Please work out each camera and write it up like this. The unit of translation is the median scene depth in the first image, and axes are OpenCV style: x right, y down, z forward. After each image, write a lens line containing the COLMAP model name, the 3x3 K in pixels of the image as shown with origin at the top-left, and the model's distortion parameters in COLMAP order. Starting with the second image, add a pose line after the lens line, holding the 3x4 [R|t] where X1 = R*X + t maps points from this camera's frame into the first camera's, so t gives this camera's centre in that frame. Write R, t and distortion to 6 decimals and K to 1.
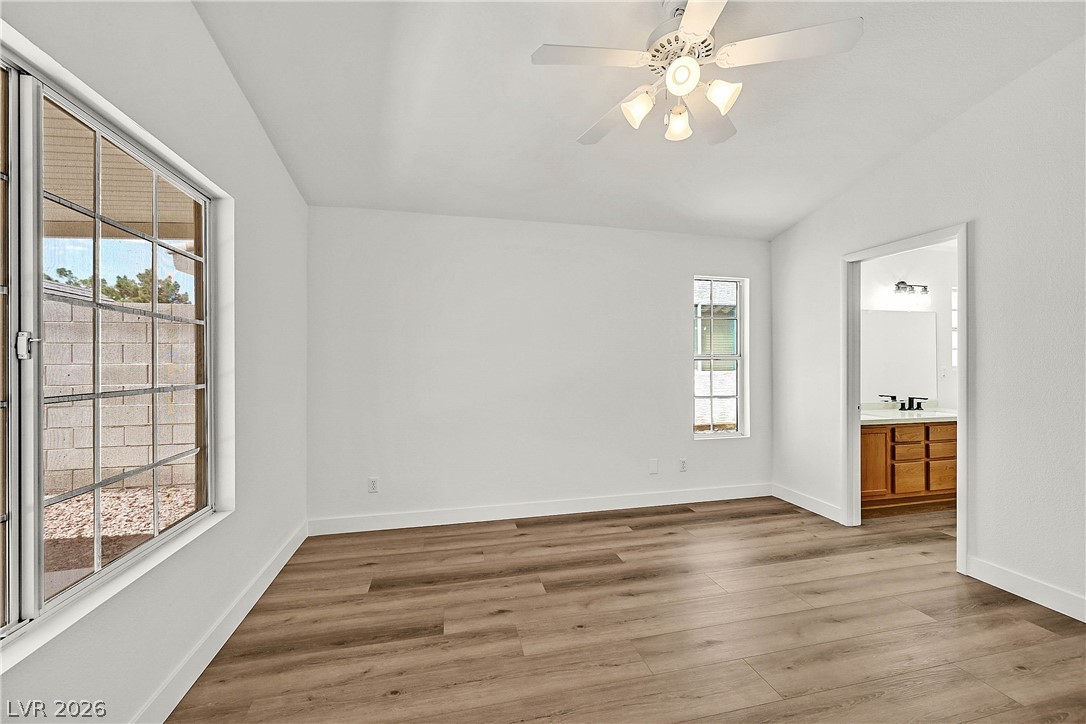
lens RADIAL K [[425.1, 0, 543.0], [0, 425.1, 362.0], [0, 0, 1]] dist [0.000926, 0.000177]
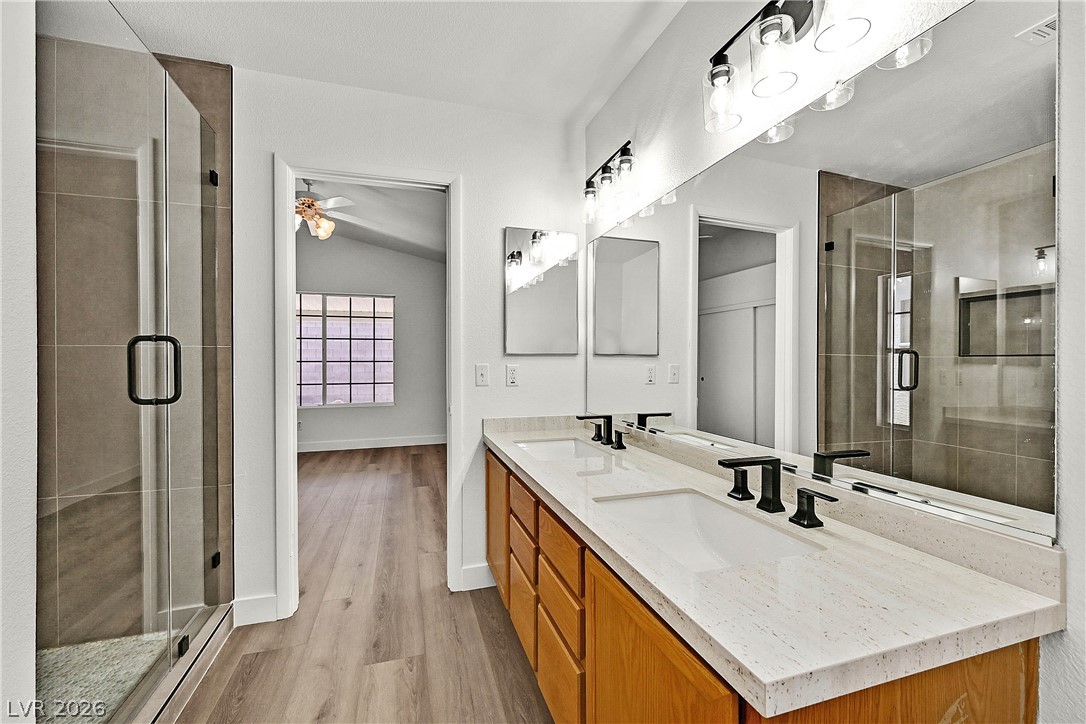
lens RADIAL K [[446.9, 0, 543.0], [0, 446.9, 362.0], [0, 0, 1]] dist [-0.002186, -0.000065]
pose [[0.078968, 0.006157, -0.996858, 1.281685], [-0.015099, 0.999874, 0.004980, 0.031170], [0.996763, 0.014659, 0.079051, 0.972307]]
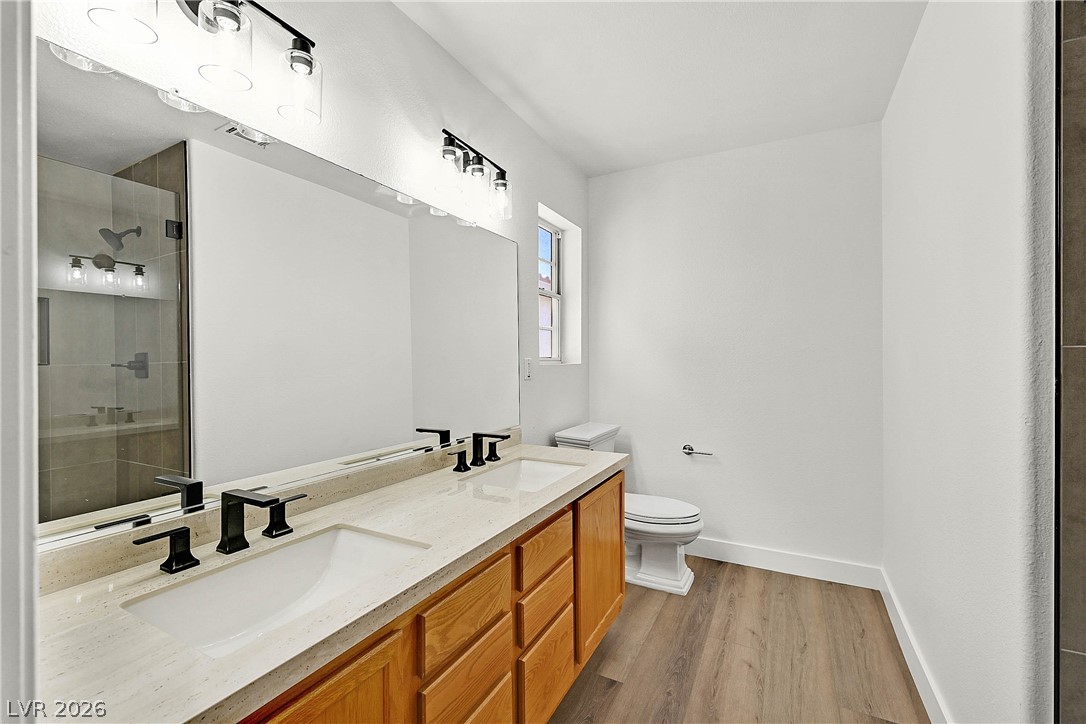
lens RADIAL K [[453.5, 0, 543.0], [0, 453.5, 362.0], [0, 0, 1]] dist [-0.001748, 0.000042]
pose [[0.656290, 0.003068, 0.754503, 0.667779], [-0.000524, 0.999993, -0.003610, 0.019056], [-0.754509, 0.001974, 0.656287, 0.771524]]
